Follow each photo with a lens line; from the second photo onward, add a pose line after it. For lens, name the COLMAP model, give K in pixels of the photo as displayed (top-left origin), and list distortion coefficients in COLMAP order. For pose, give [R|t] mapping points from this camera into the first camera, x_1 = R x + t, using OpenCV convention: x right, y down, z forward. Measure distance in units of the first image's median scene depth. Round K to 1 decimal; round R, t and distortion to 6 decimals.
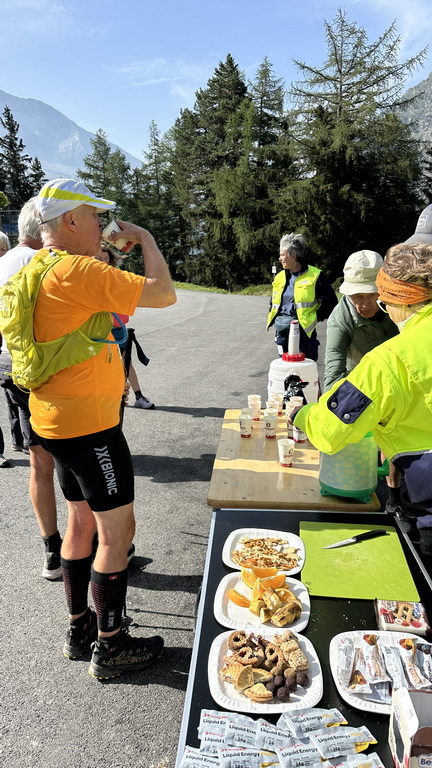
lens RADIAL K [[540.9, 0, 216.0], [0, 540.9, 384.0], [0, 0, 1]] dist [0.222516, -0.489749]
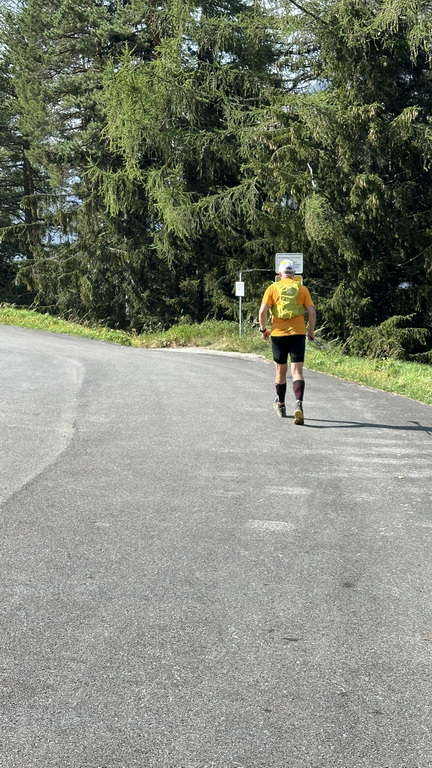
lens RADIAL K [[1064.8, 0, 216.0], [0, 1064.8, 384.0], [0, 0, 1]] dist [0.181951, -0.004302]
pose [[0.993151, 0.030562, 0.112767, -0.004083], [-0.018517, 0.994155, -0.106360, -0.035493], [-0.115358, 0.103543, 0.987913, 0.142945]]
